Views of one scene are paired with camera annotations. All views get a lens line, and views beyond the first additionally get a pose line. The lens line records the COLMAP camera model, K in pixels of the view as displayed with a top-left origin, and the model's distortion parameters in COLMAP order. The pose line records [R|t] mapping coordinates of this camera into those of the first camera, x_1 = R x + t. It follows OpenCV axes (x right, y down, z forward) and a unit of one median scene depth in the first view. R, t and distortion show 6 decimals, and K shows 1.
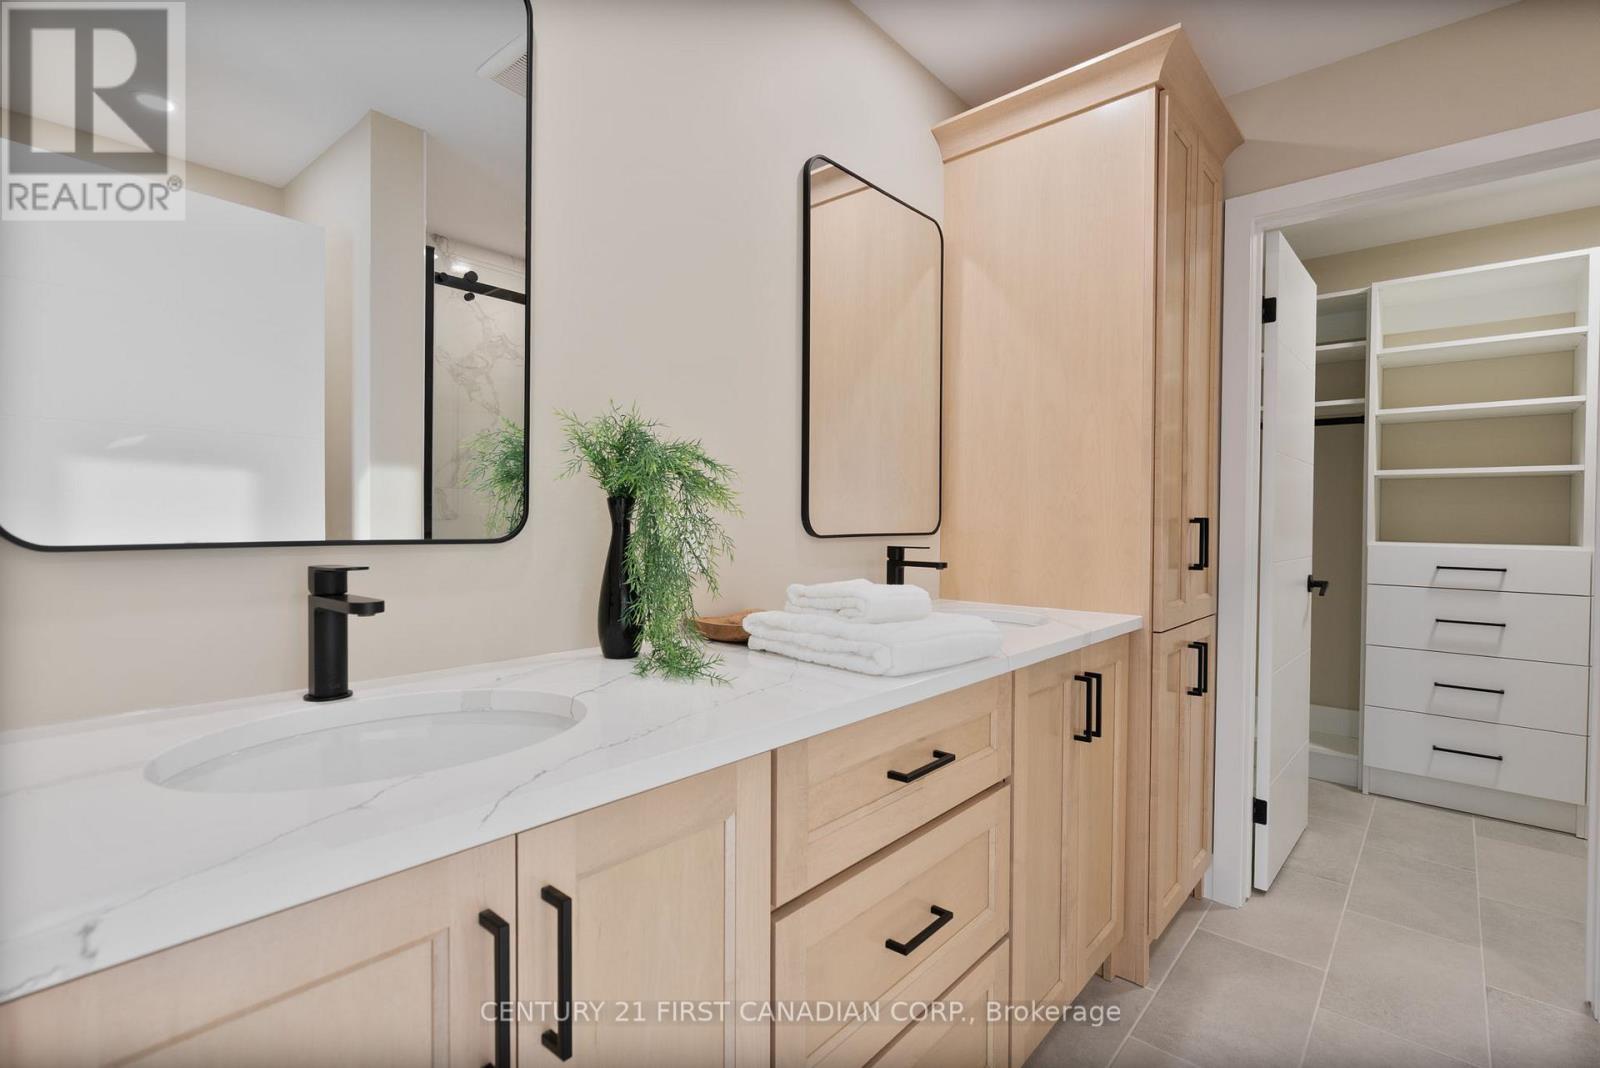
lens RADIAL K [[749.9, 0, 797.8], [0, 749.9, 523.0], [0, 0, 1]] dist [0.000198, 0.000375]
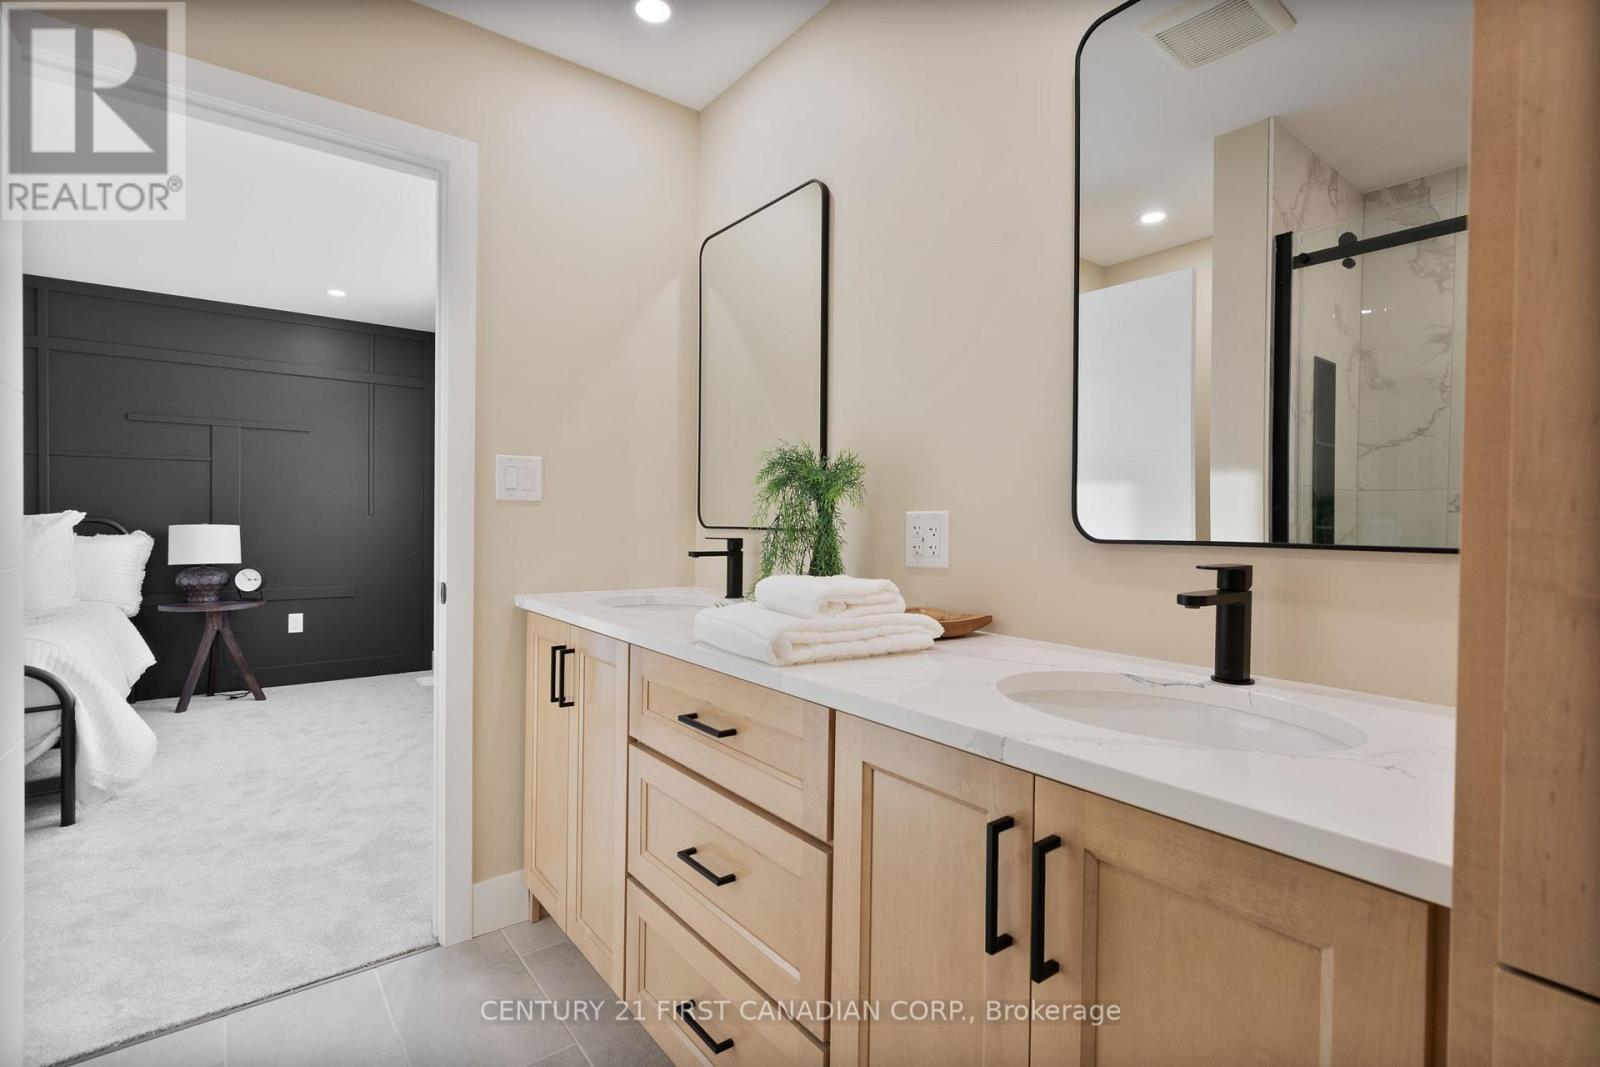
lens RADIAL K [[749.9, 0, 797.8], [0, 749.9, 522.5], [0, 0, 1]] dist [0.000198, 0.000375]
pose [[-0.190289, -0.003493, -0.981722, 0.900822], [-0.011330, 0.999935, -0.001362, 0.005843], [0.981663, 0.010863, -0.190316, 0.949821]]
